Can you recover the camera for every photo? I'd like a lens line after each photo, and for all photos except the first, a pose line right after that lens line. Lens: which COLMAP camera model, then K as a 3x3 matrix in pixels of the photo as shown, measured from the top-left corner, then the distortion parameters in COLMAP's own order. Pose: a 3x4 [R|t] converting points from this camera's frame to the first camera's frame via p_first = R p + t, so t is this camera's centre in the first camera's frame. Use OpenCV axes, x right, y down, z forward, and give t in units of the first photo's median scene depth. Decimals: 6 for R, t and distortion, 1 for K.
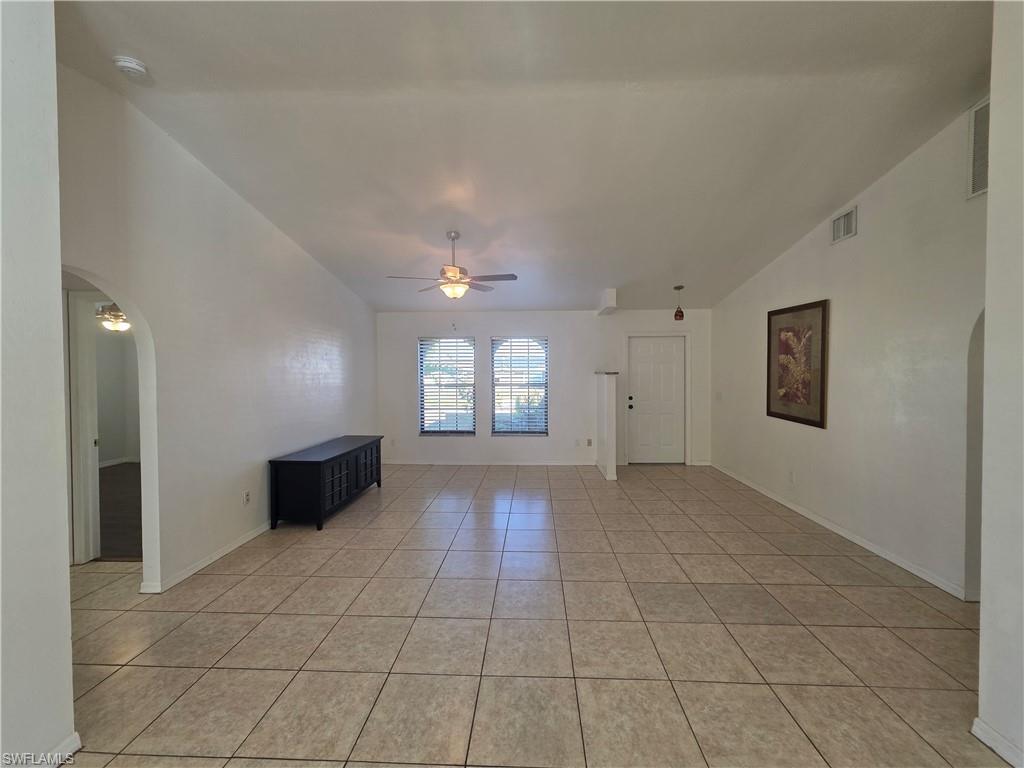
lens RADIAL K [[407.7, 0, 517.1], [0, 407.7, 378.0], [0, 0, 1]] dist [0.008133, -0.000046]
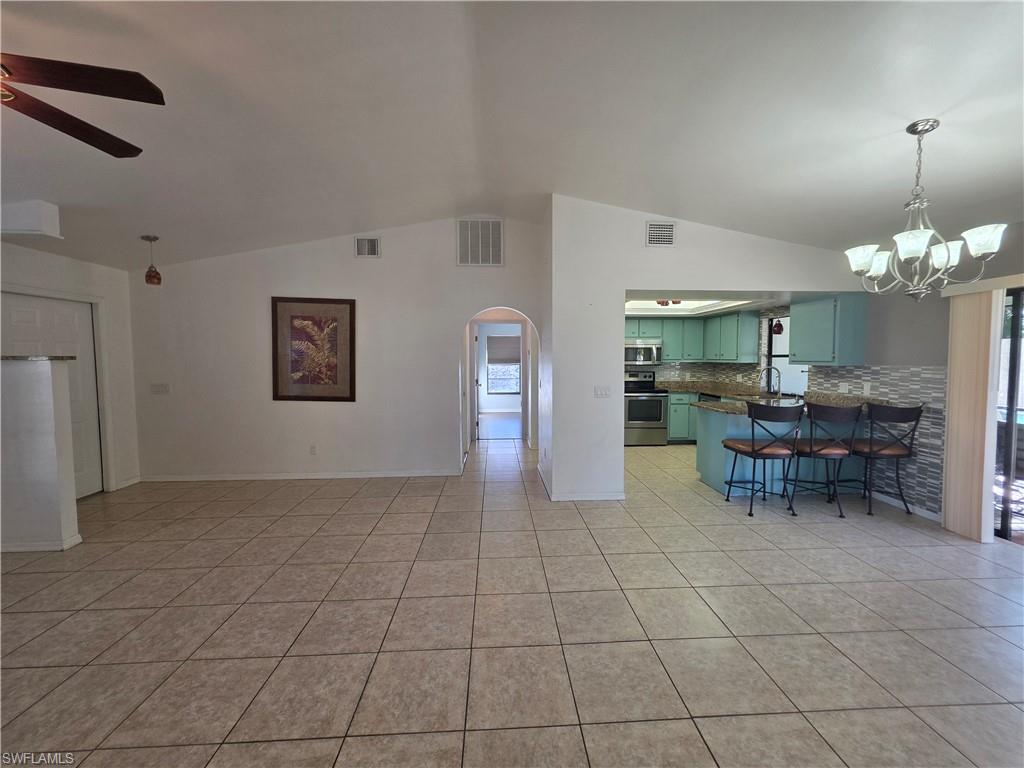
lens RADIAL K [[408.5, 0, 516.8], [0, 408.5, 381.0], [0, 0, 1]] dist [0.002935, 0.000116]
pose [[-0.097172, -0.053153, 0.993847, -0.498927], [0.017438, 0.998329, 0.055097, -0.000801], [-0.995115, 0.022685, -0.096083, 0.556026]]
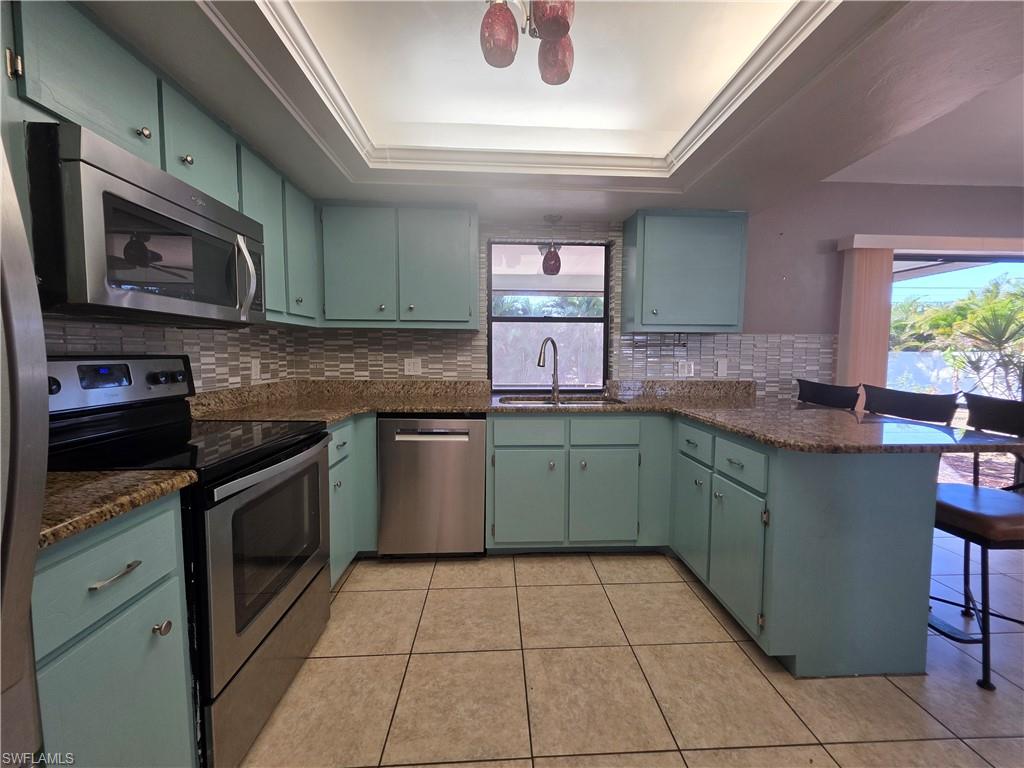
lens RADIAL K [[409.3, 0, 517.7], [0, 409.3, 381.3], [0, 0, 1]] dist [0.003614, -0.000323]
pose [[-0.995437, 0.006386, -0.095208, 0.813049], [-0.001819, 0.996306, 0.085854, 0.051946], [0.095405, 0.085635, -0.991748, 0.267102]]
